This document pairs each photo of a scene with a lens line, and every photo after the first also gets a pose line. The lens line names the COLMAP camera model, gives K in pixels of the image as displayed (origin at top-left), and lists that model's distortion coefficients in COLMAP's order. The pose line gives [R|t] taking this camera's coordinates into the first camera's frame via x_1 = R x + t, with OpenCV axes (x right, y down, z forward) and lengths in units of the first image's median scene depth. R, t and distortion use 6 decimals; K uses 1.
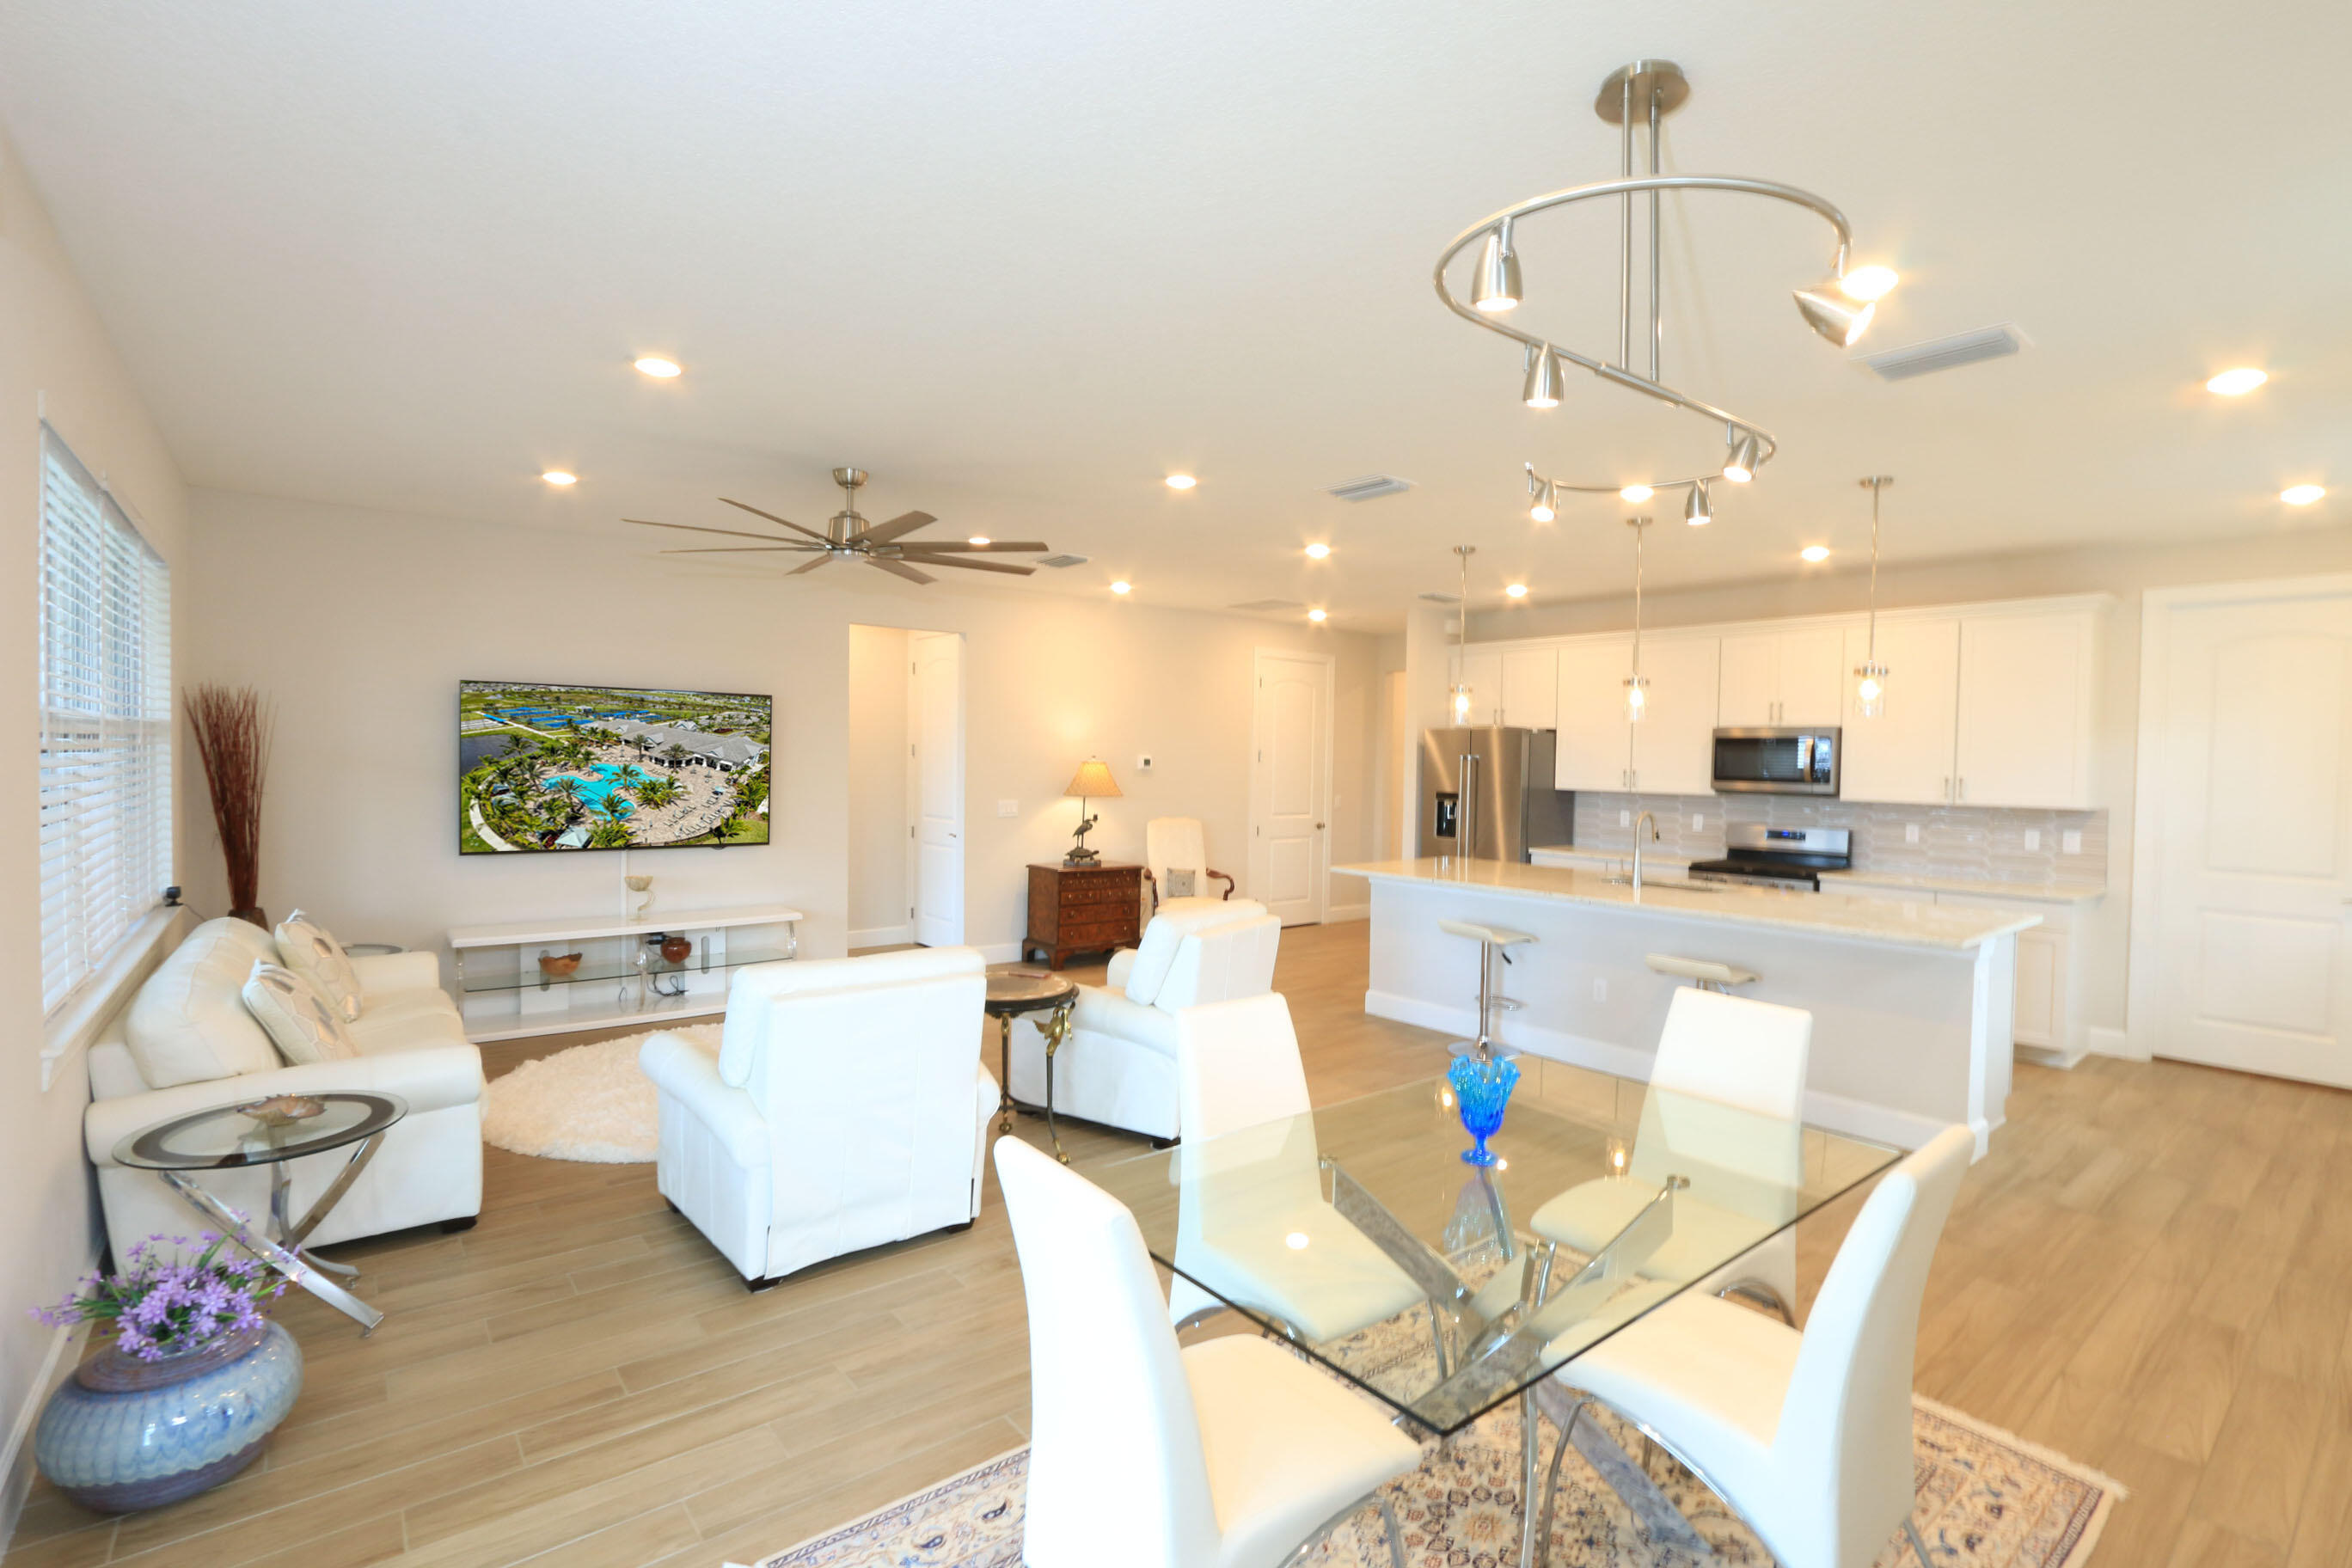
lens RADIAL K [[1078.2, 0, 1173.0], [0, 1078.2, 784.0], [0, 0, 1]] dist [-0.025947, 0.005700]
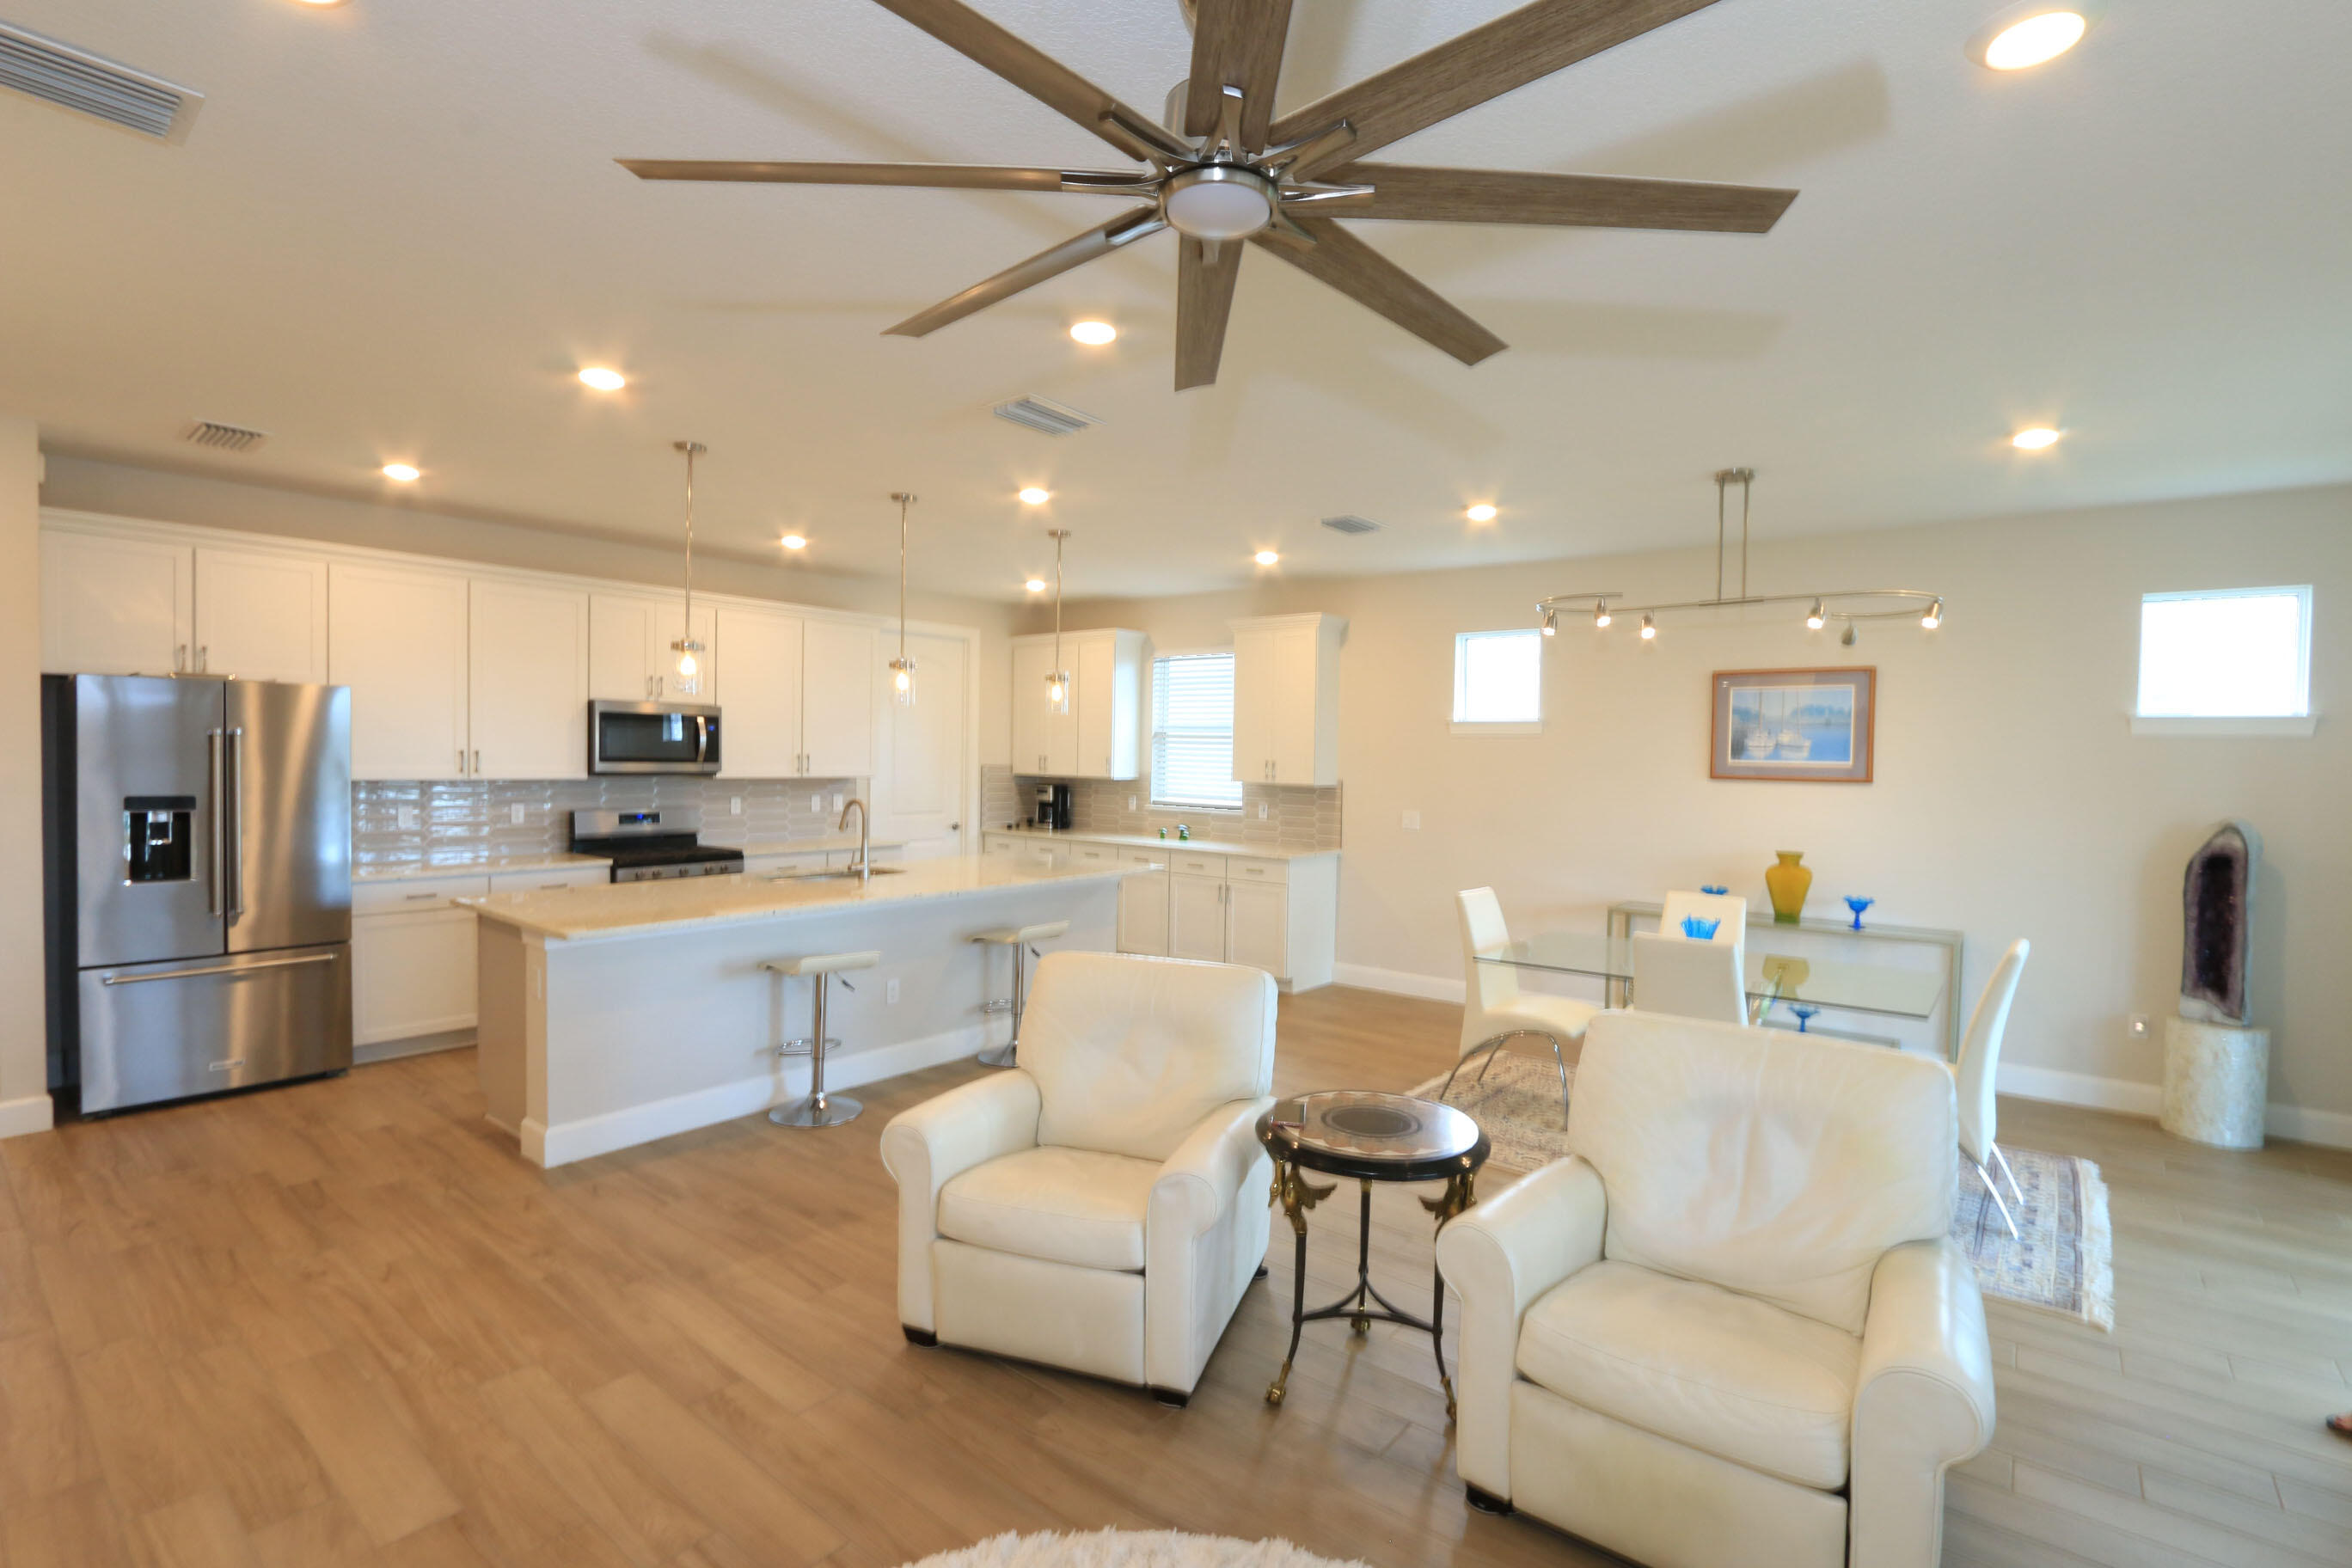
lens RADIAL K [[1078.2, 0, 1187.2], [0, 1078.2, 787.6], [0, 0, 1]] dist [-0.025947, 0.005700]
pose [[-0.220941, -0.049969, 0.974006, -0.471587], [0.003273, 0.998643, 0.051975, -0.027719], [-0.975282, 0.014672, -0.220478, 0.804655]]
